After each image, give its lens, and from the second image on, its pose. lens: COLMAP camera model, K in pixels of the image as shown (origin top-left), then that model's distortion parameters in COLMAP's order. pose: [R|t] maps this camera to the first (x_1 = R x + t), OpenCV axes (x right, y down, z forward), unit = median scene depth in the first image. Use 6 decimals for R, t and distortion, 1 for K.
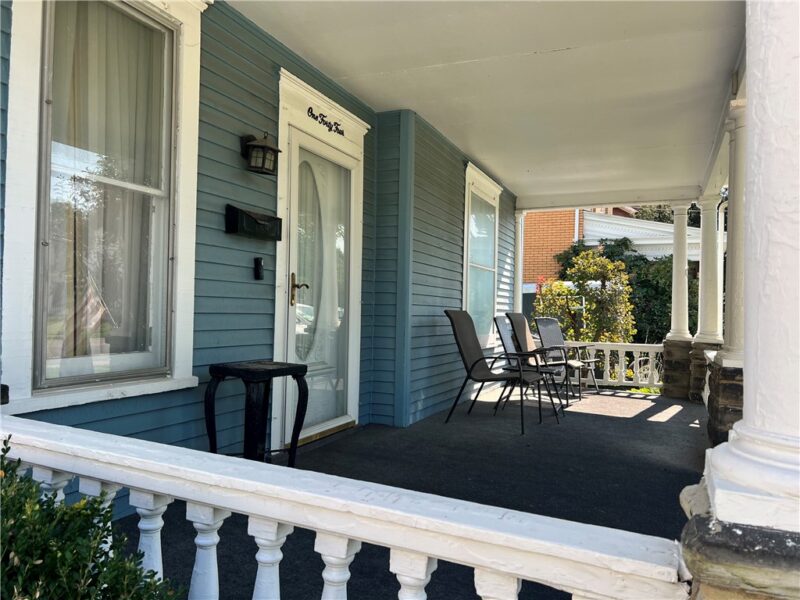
lens RADIAL K [[594.4, 0, 400.0], [0, 594.4, 300.0], [0, 0, 1]] dist [0.099522, -0.132119]
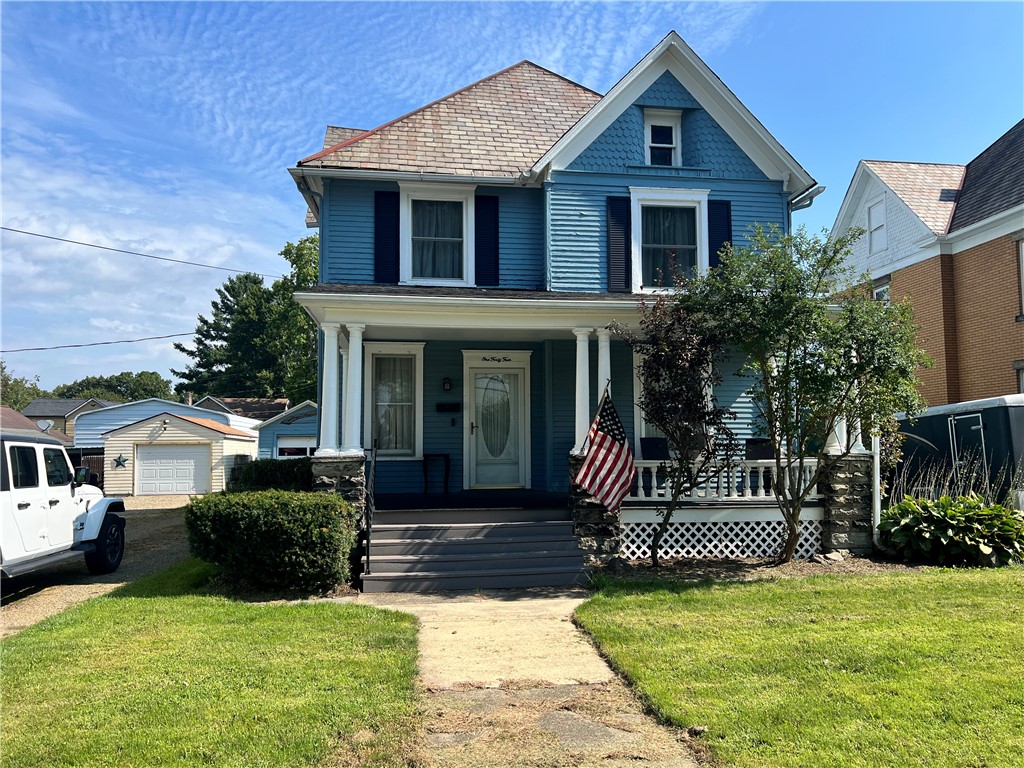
lens RADIAL K [[760.9, 0, 512.0], [0, 760.9, 384.0], [0, 0, 1]] dist [0.099522, -0.132119]
pose [[0.525115, -0.092968, -0.845938, 2.782336], [0.025966, 0.995303, -0.093264, 0.104229], [0.850635, 0.027009, 0.525063, -0.631074]]
